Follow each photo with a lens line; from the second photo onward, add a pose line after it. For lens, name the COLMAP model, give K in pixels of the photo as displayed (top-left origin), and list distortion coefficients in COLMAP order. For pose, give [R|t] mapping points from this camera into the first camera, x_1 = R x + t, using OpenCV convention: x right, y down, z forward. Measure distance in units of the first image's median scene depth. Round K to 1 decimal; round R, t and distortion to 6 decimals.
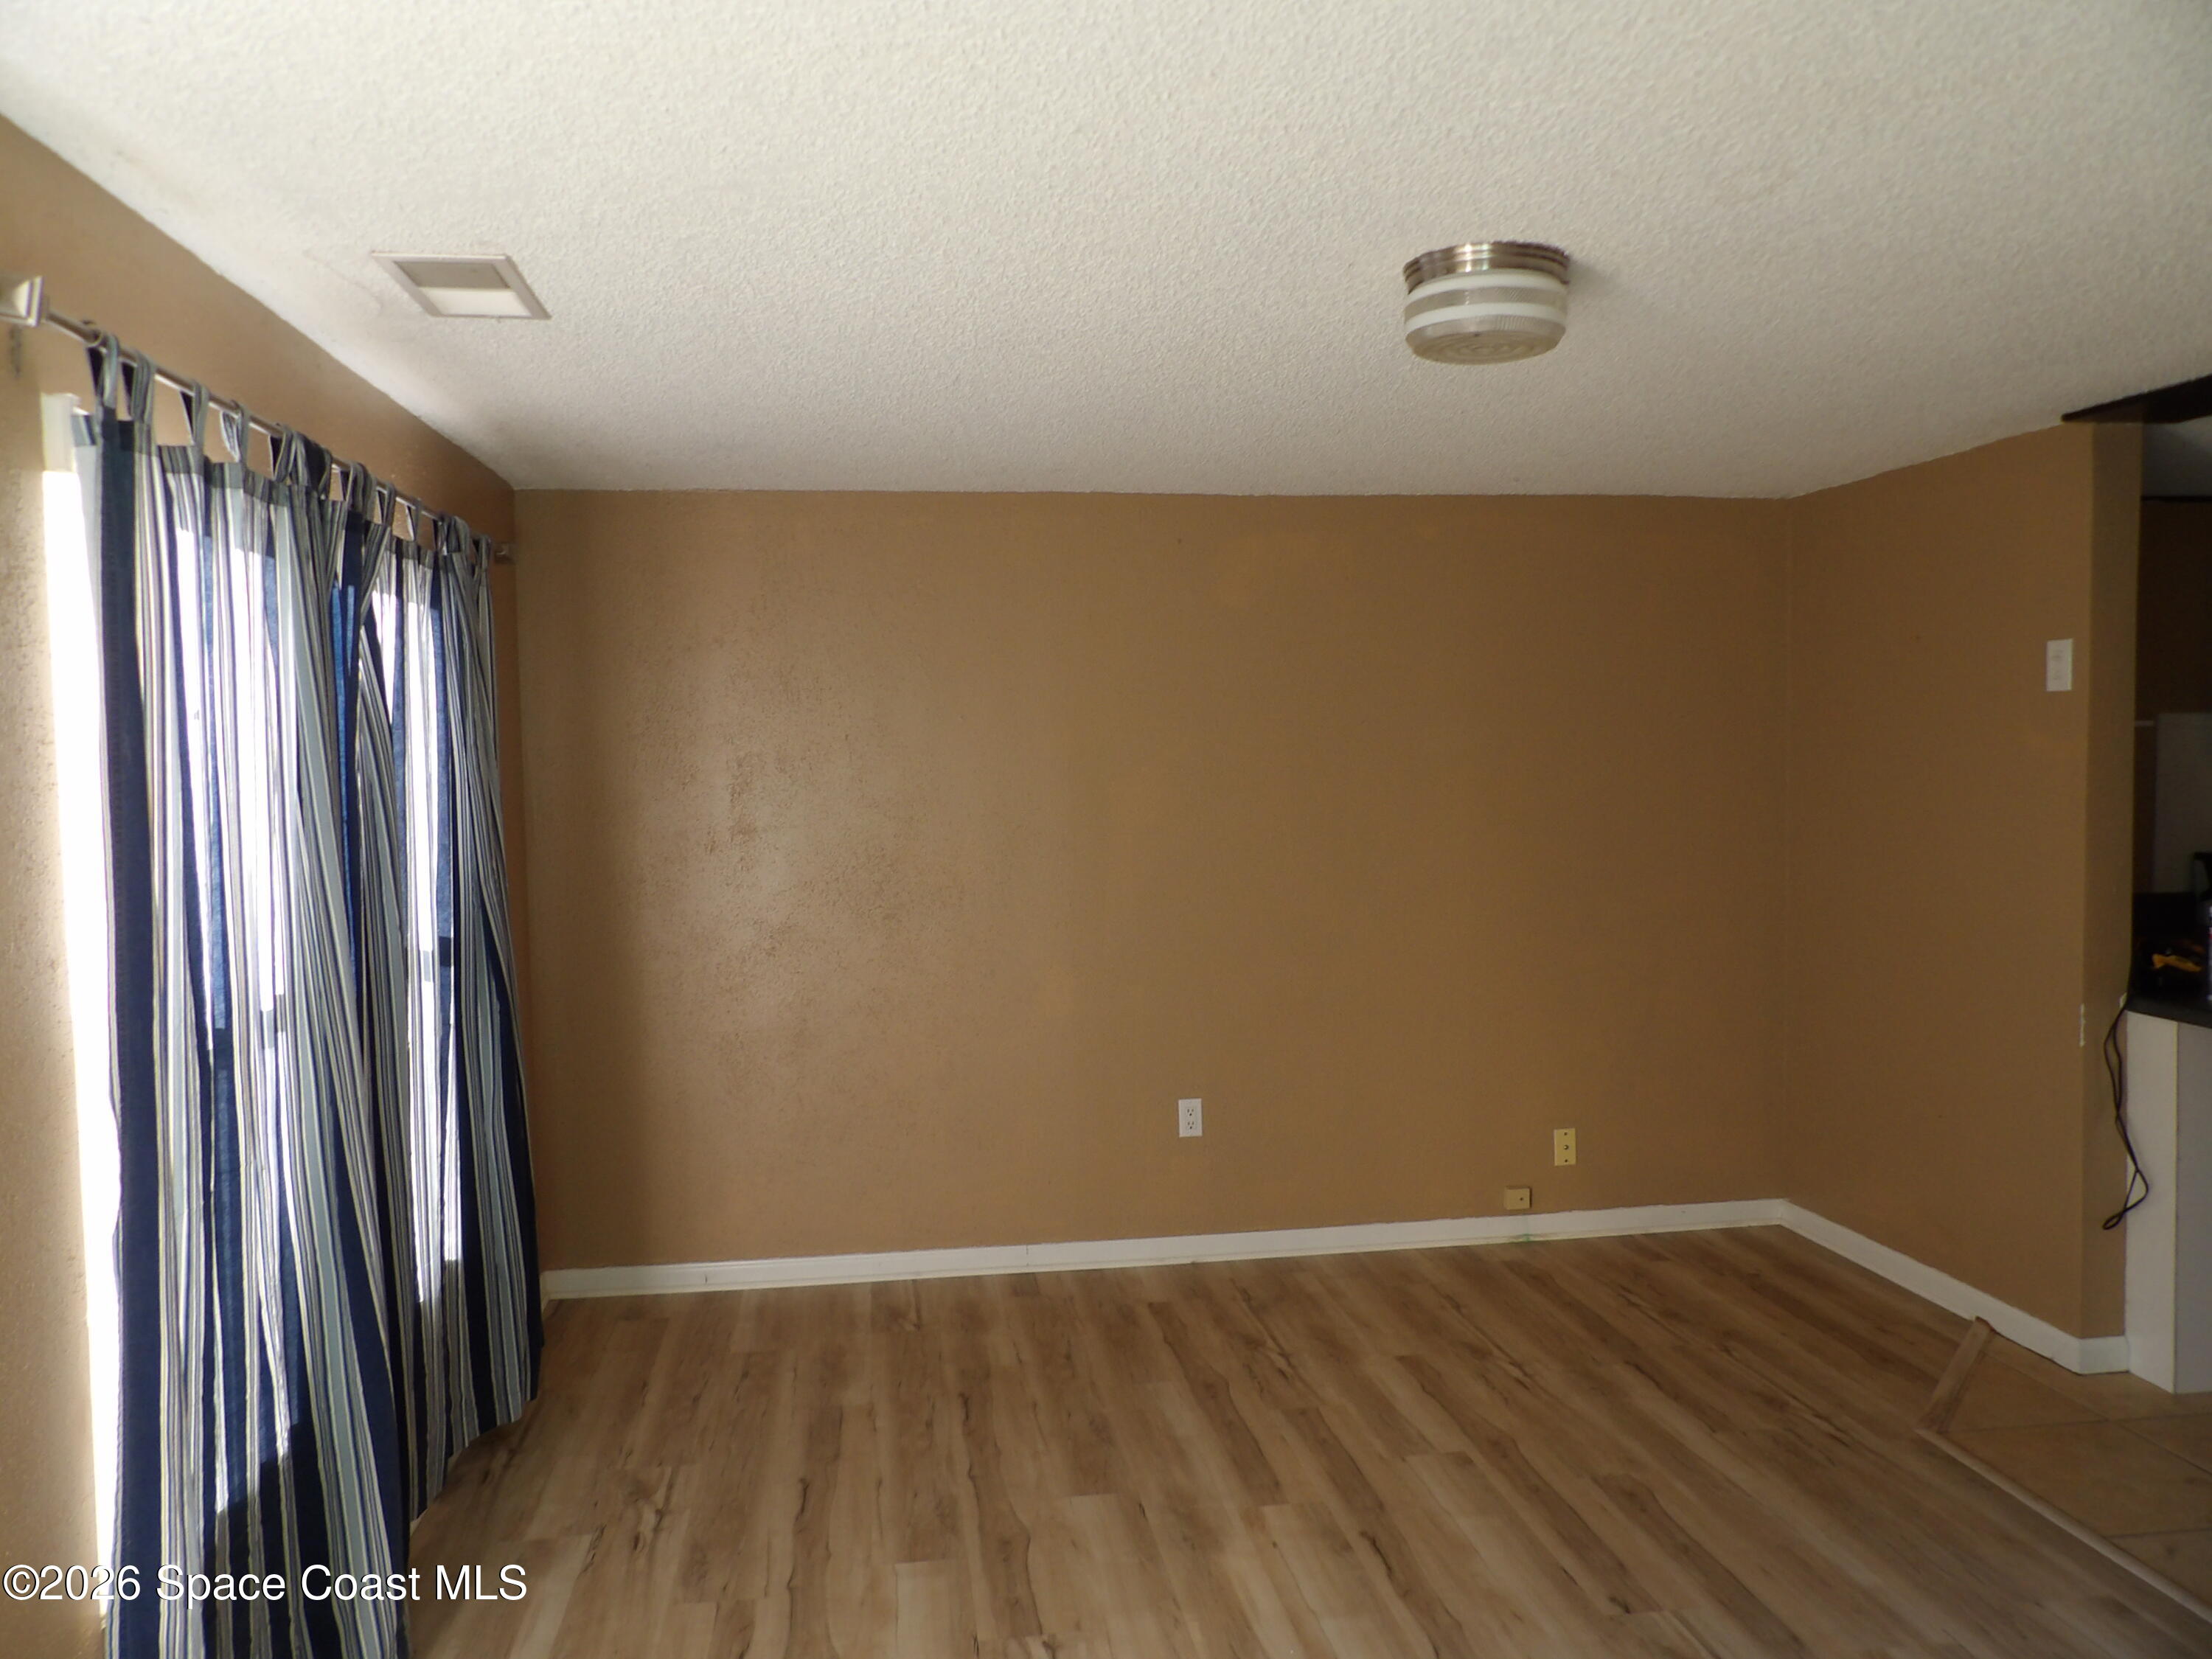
lens RADIAL K [[1598.0, 0, 1103.3], [0, 1598.0, 831.7], [0, 0, 1]] dist [-0.031497, 0.045459]
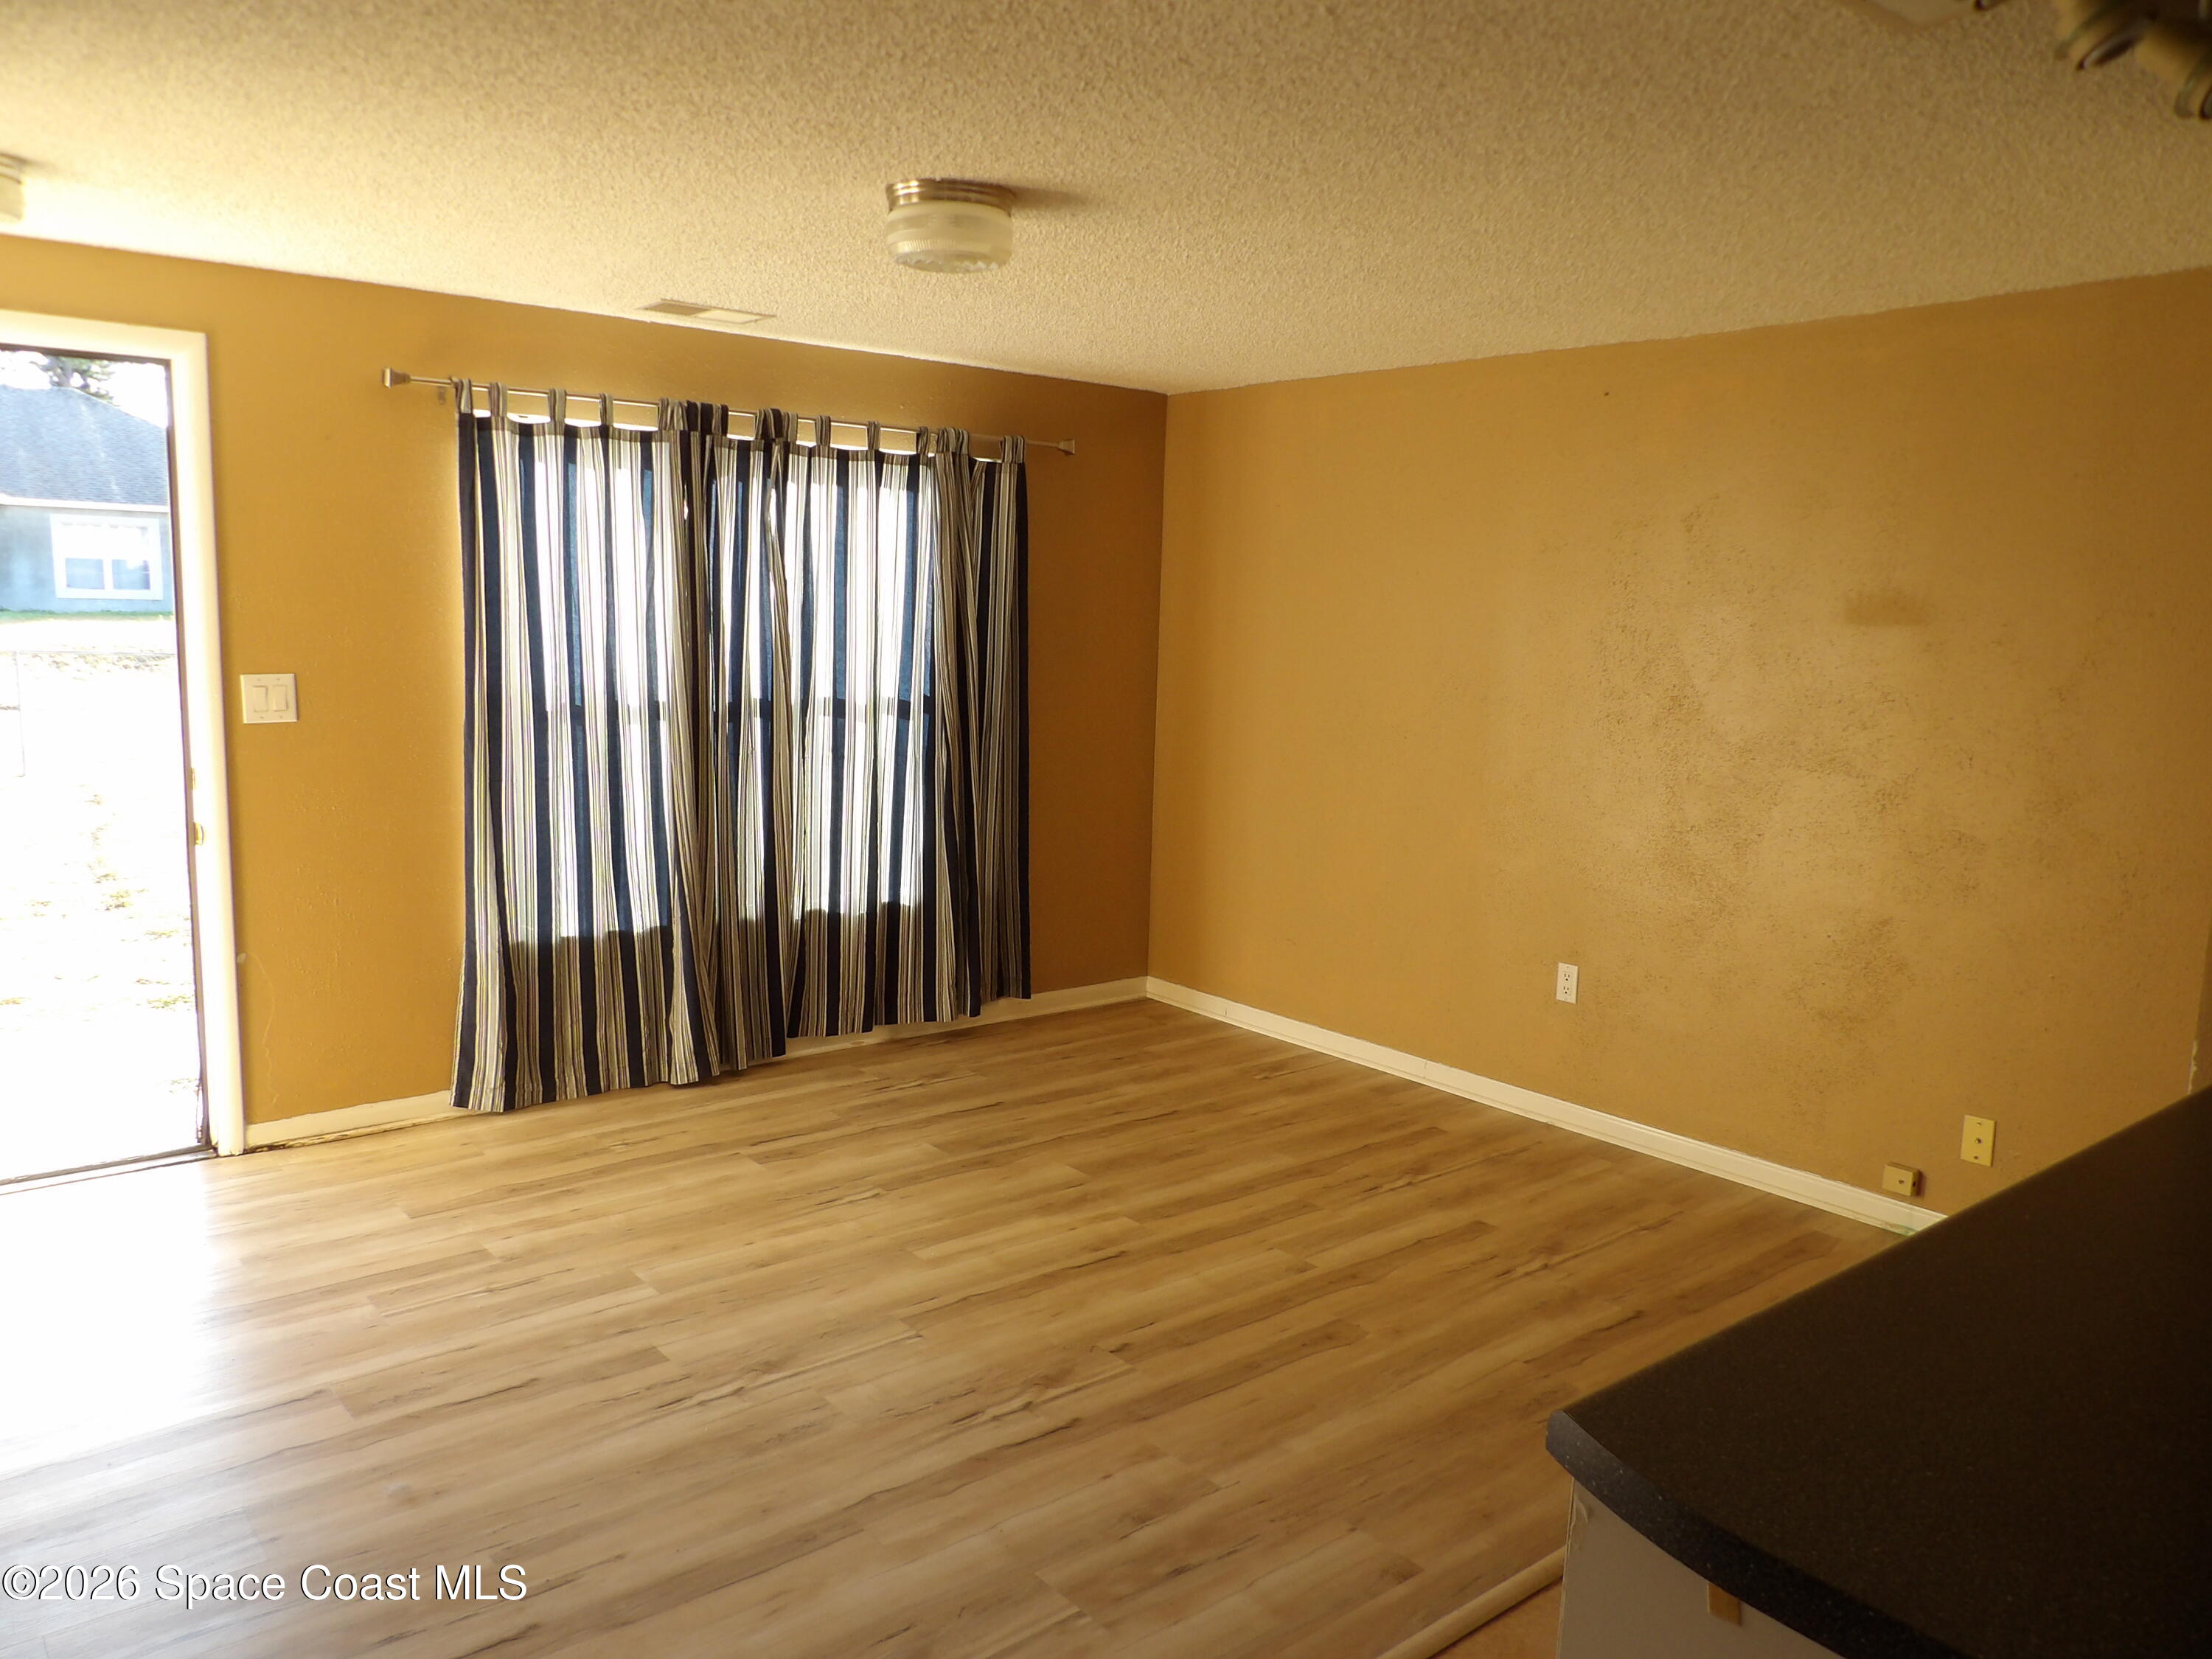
lens RADIAL K [[1598.0, 0, 1096.0], [0, 1598.0, 833.9], [0, 0, 1]] dist [-0.031497, 0.045459]
pose [[0.518571, 0.152563, -0.841313, 0.920072], [-0.082259, 0.988290, 0.128512, -0.023456], [0.851068, 0.002563, 0.525049, 0.278629]]
